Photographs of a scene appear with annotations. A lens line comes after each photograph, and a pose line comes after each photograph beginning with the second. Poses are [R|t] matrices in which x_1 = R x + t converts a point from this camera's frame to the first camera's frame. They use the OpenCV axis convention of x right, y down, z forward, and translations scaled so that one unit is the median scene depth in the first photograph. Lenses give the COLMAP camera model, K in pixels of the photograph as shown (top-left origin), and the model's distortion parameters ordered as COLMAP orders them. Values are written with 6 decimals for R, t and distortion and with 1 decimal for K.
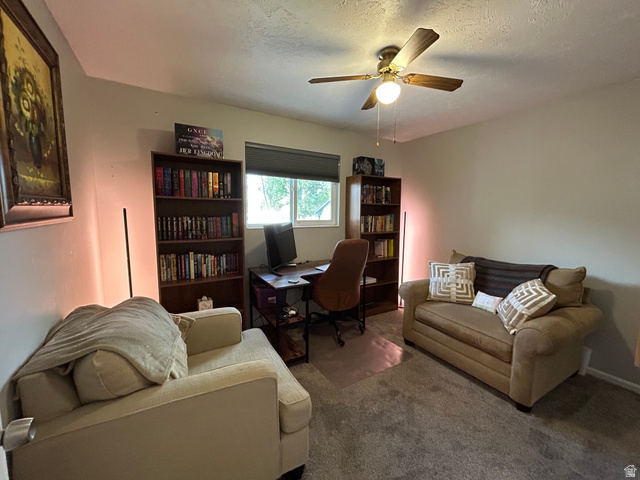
lens RADIAL K [[259.6, 0, 320.3], [0, 259.6, 239.9], [0, 0, 1]] dist [-0.001923, 0.002128]
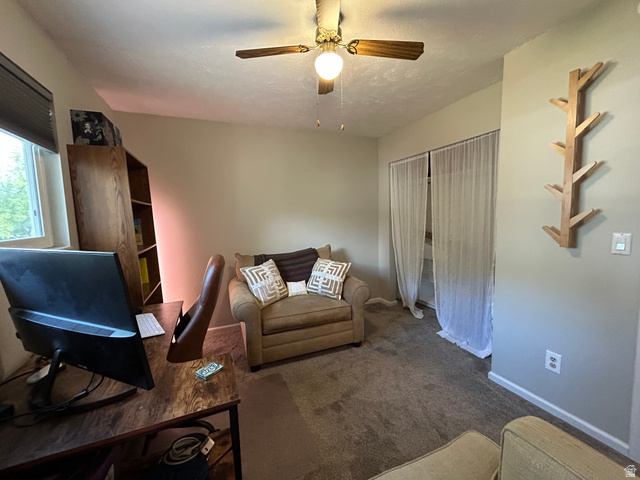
lens RADIAL K [[259.6, 0, 319.4], [0, 259.6, 241.4], [0, 0, 1]] dist [-0.001923, 0.002128]
pose [[0.149354, -0.118871, 0.981612, -0.466876], [0.147601, 0.984305, 0.096739, -0.064820], [-0.977705, 0.130439, 0.164555, 0.713040]]
